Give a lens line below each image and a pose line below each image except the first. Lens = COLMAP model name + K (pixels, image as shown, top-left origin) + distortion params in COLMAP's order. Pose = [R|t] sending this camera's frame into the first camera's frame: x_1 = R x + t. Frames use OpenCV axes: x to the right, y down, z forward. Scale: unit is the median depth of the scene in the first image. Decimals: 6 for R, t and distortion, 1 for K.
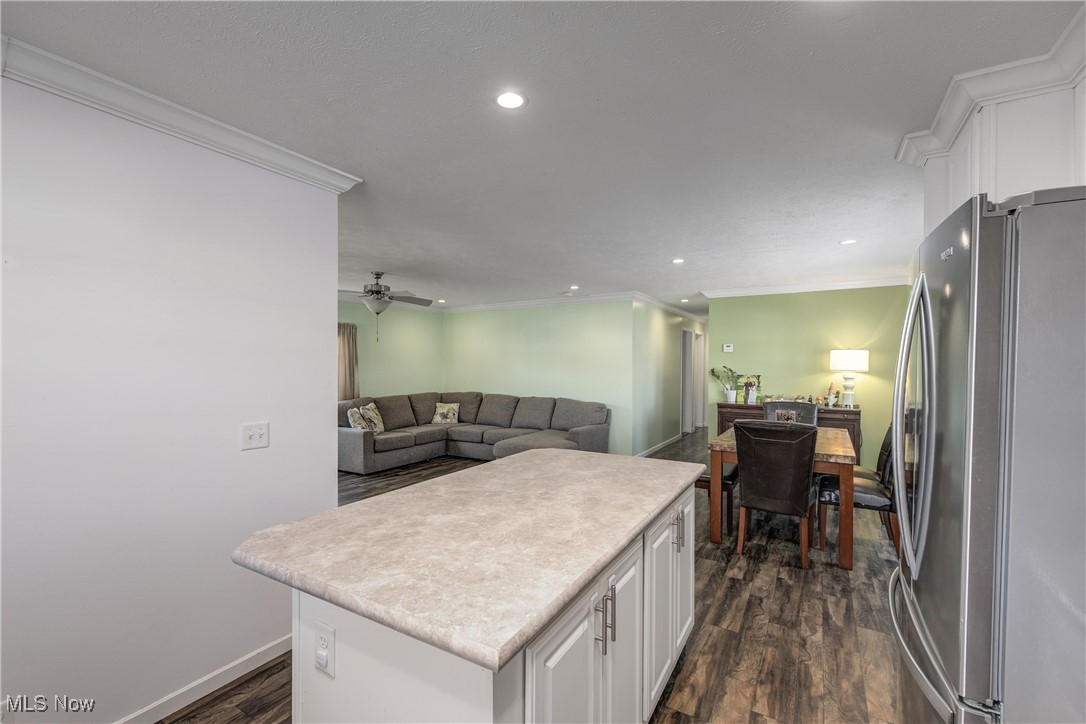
lens RADIAL K [[461.9, 0, 549.1], [0, 461.9, 365.9], [0, 0, 1]] dist [-0.008067, -0.002472]
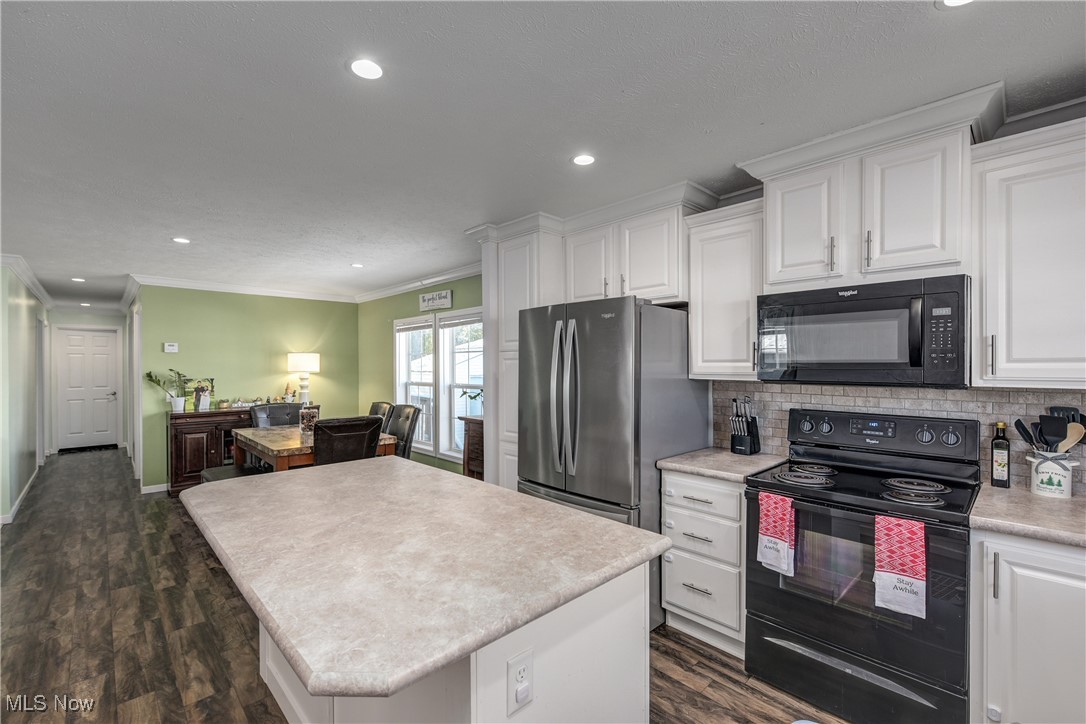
lens RADIAL K [[461.9, 0, 538.8], [0, 461.9, 364.9], [0, 0, 1]] dist [-0.008067, -0.002472]
pose [[0.278852, -0.003725, 0.960327, -0.262450], [0.008695, 0.999961, 0.001354, -0.002941], [-0.960295, 0.007972, 0.278874, 0.136373]]
